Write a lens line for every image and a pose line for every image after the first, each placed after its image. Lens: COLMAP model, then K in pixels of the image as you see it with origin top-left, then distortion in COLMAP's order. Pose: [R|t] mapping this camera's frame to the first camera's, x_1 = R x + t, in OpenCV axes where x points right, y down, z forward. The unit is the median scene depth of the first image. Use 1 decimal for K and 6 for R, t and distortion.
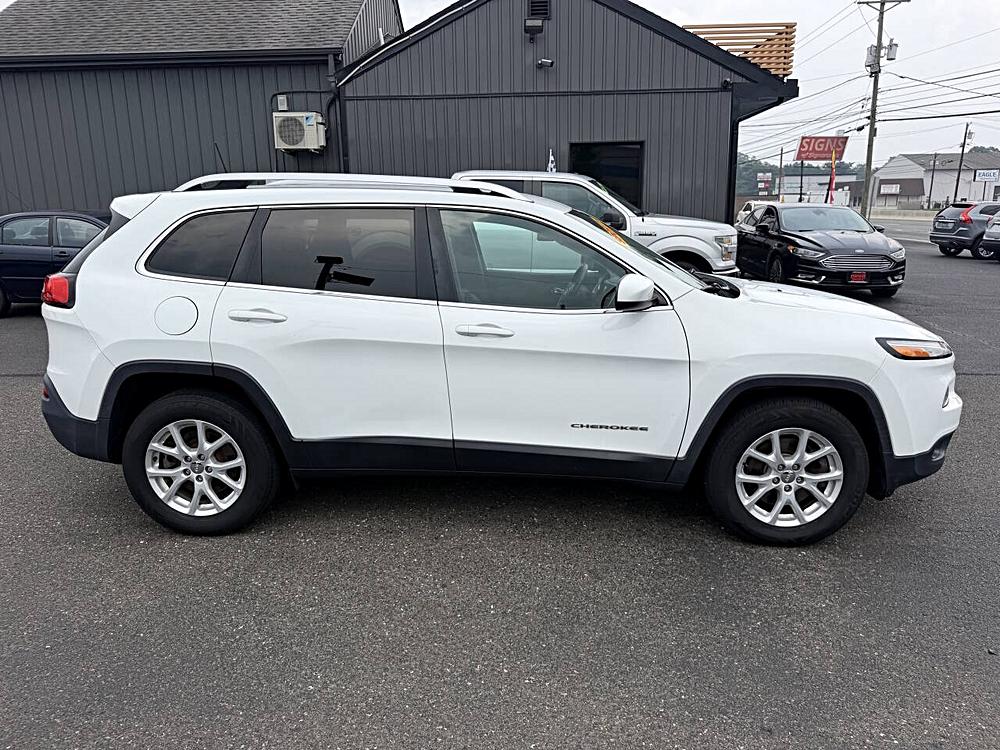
lens RADIAL K [[713.5, 0, 533.7], [0, 713.5, 364.1], [0, 0, 1]] dist [0.013844, -0.021518]
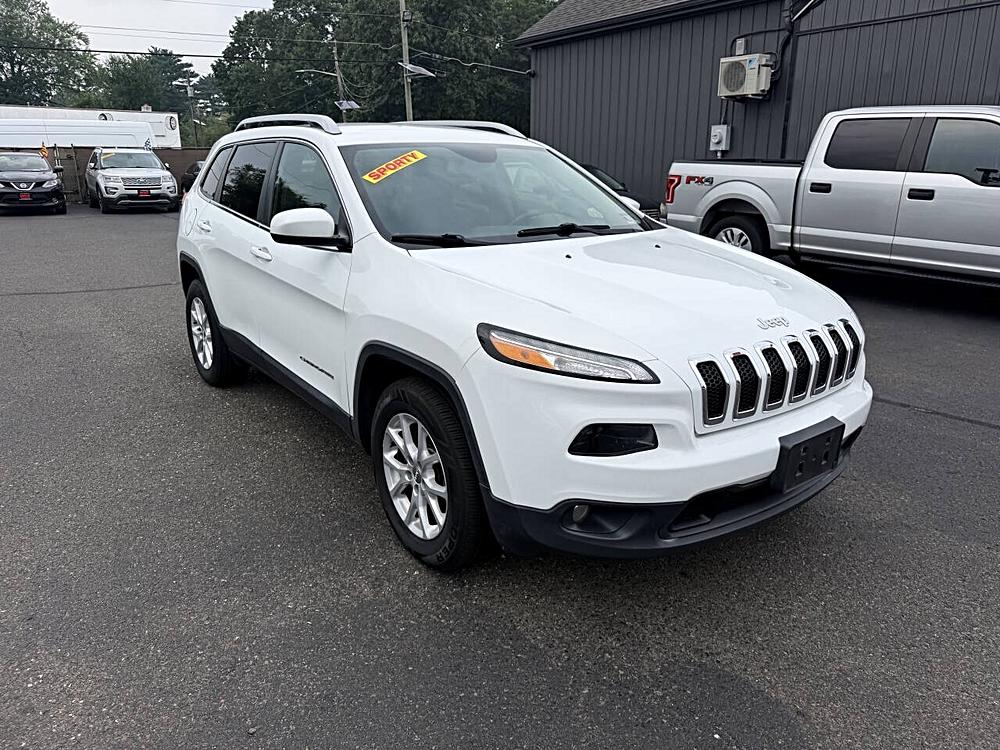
lens RADIAL K [[713.5, 0, 493.3], [0, 713.5, 372.5], [0, 0, 1]] dist [0.013844, -0.021518]
pose [[0.623352, 0.226847, -0.748314, 0.294722], [-0.177168, 0.973080, 0.147401, -0.026716], [0.761606, 0.040695, 0.646761, 0.166181]]
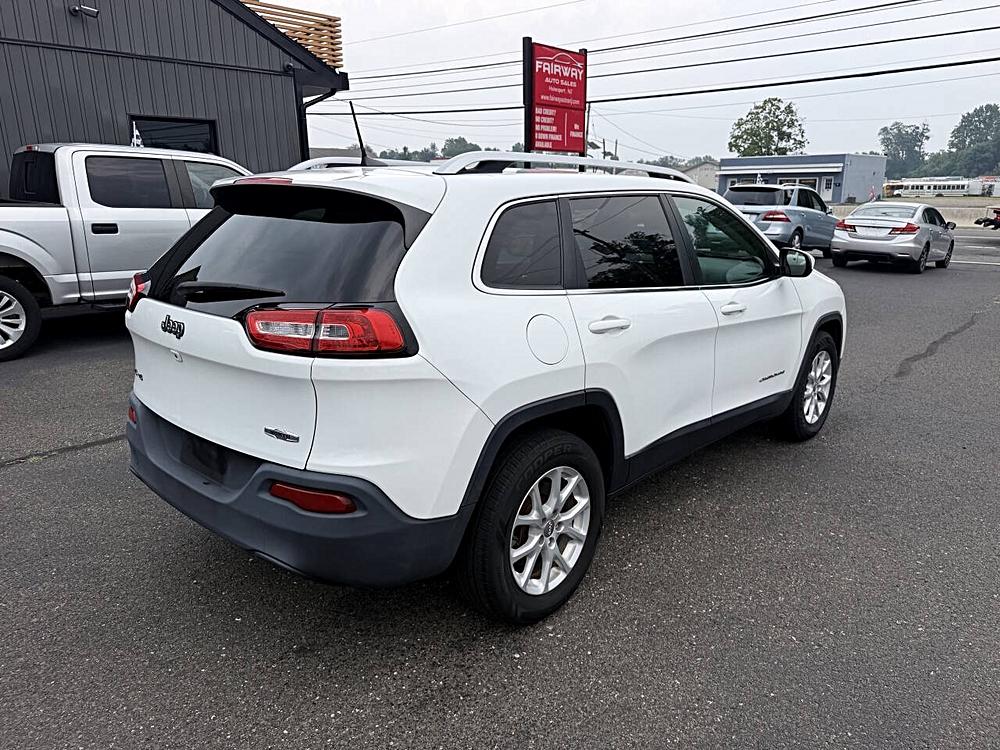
lens RADIAL K [[713.5, 0, 471.5], [0, 713.5, 369.3], [0, 0, 1]] dist [0.013844, -0.021518]
pose [[0.646652, -0.177403, 0.741869, -0.378033], [0.159868, 0.982499, 0.095595, -0.041088], [-0.745844, 0.056784, 0.663696, 0.192497]]
